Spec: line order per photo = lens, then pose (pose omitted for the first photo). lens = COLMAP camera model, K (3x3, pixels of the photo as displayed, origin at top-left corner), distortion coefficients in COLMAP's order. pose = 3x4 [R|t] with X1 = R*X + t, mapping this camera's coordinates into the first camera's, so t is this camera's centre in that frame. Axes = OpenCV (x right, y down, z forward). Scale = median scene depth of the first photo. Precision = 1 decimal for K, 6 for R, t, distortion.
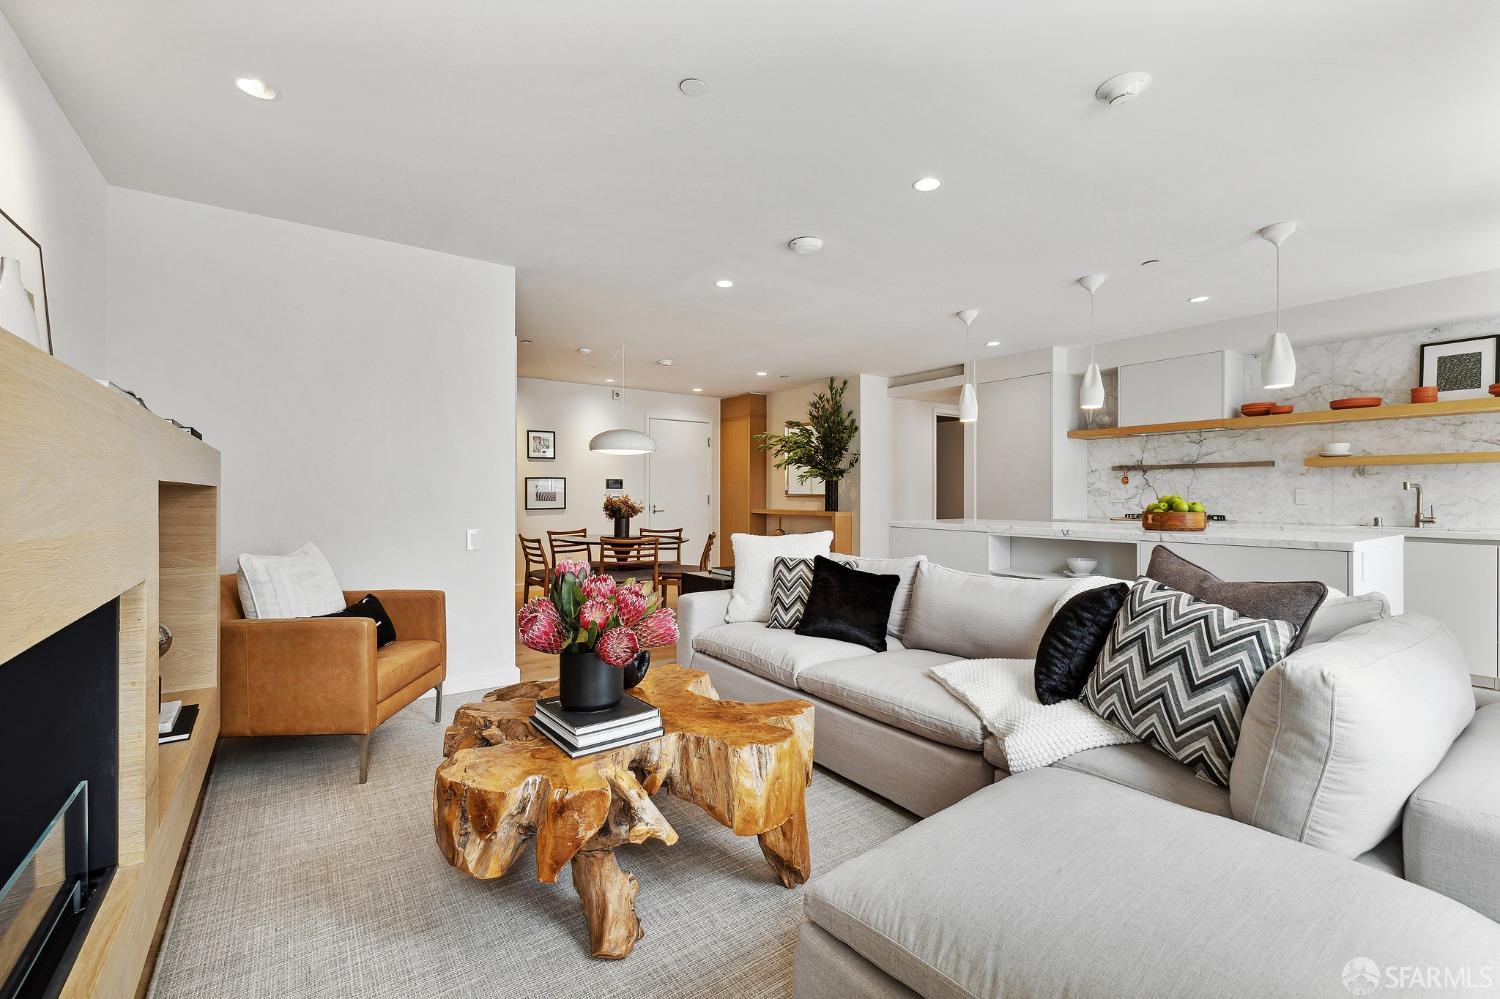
lens RADIAL K [[635.7, 0, 751.3], [0, 635.7, 494.8], [0, 0, 1]] dist [0.000702, -0.002403]
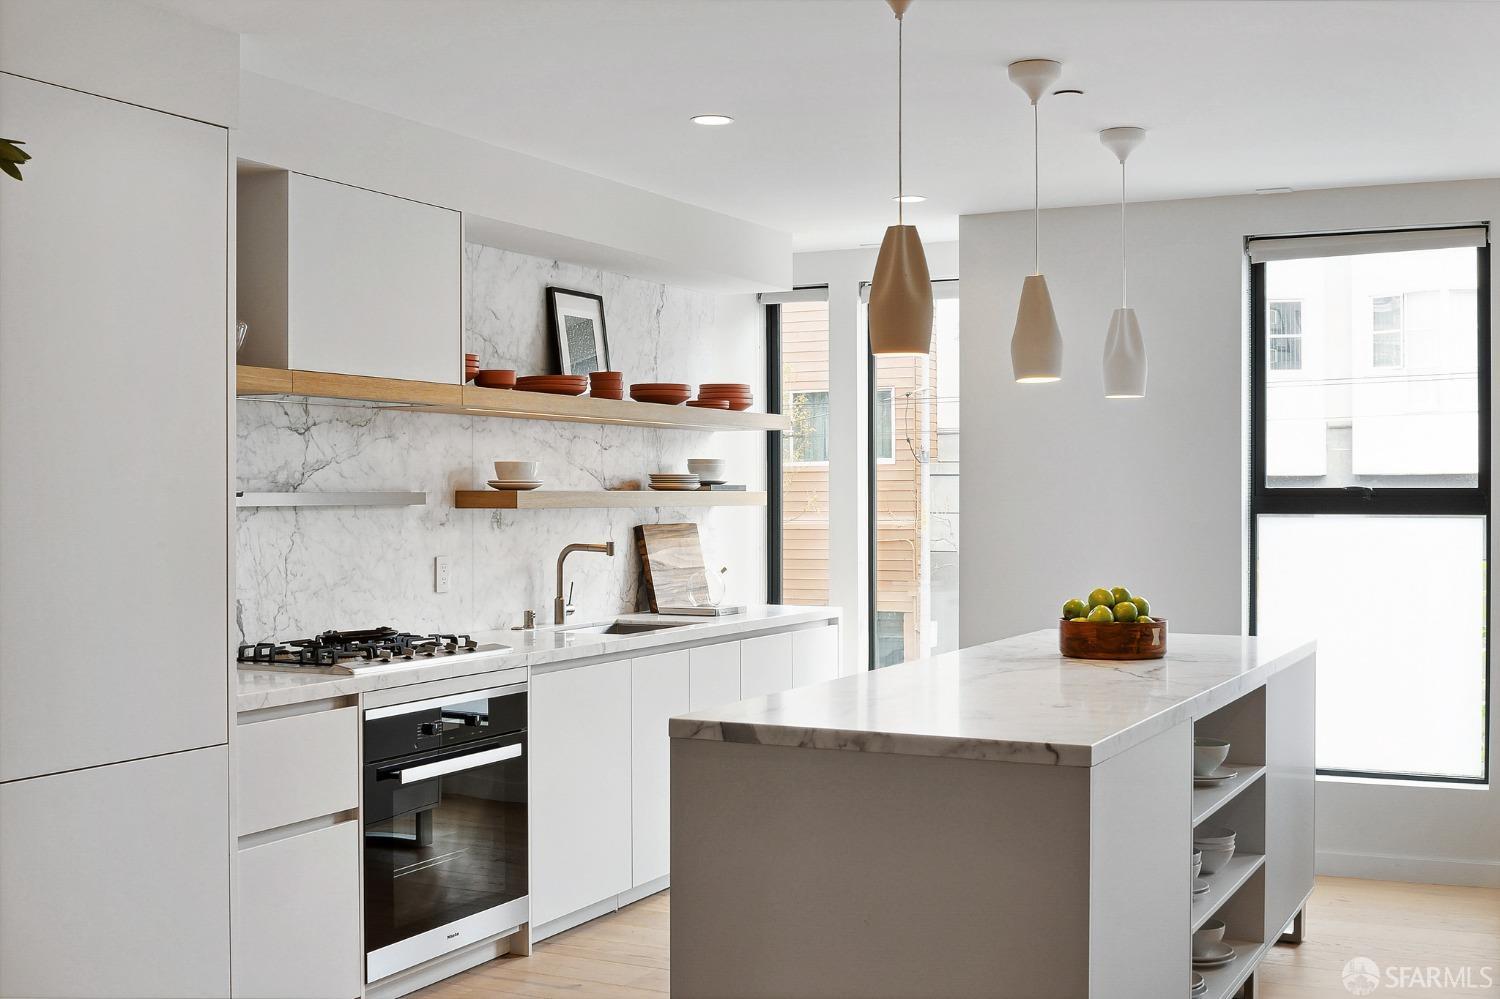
lens RADIAL K [[1730.5, 0, 753.2], [0, 1730.5, 496.1], [0, 0, 1]] dist [-0.071550, 0.000000]
pose [[-0.471304, 0.003262, 0.881965, -0.277098], [0.005573, 0.999984, -0.000721, -0.047425], [-0.881953, 0.004575, -0.471314, 1.313219]]
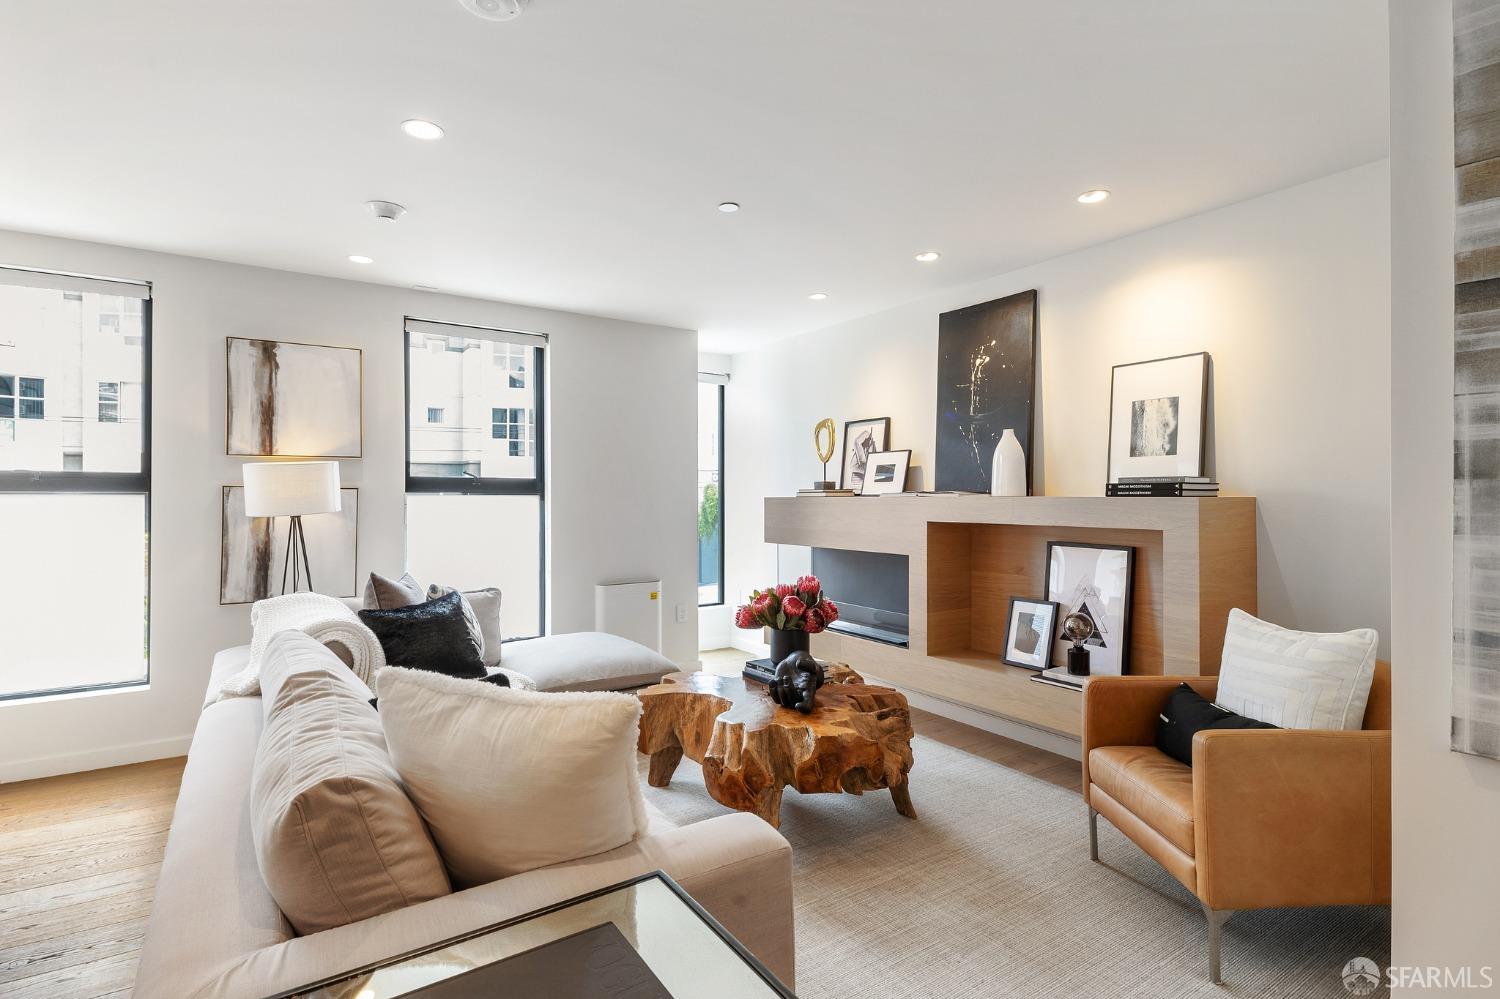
lens RADIAL K [[736.5, 0, 758.8], [0, 736.5, 491.7], [0, 0, 1]] dist [0.005483, -0.001464]
pose [[-0.999931, 0.003520, 0.011242, -0.067235], [0.003455, 0.999978, -0.005725, -0.026689], [-0.011262, -0.005686, -0.999920, 1.007557]]
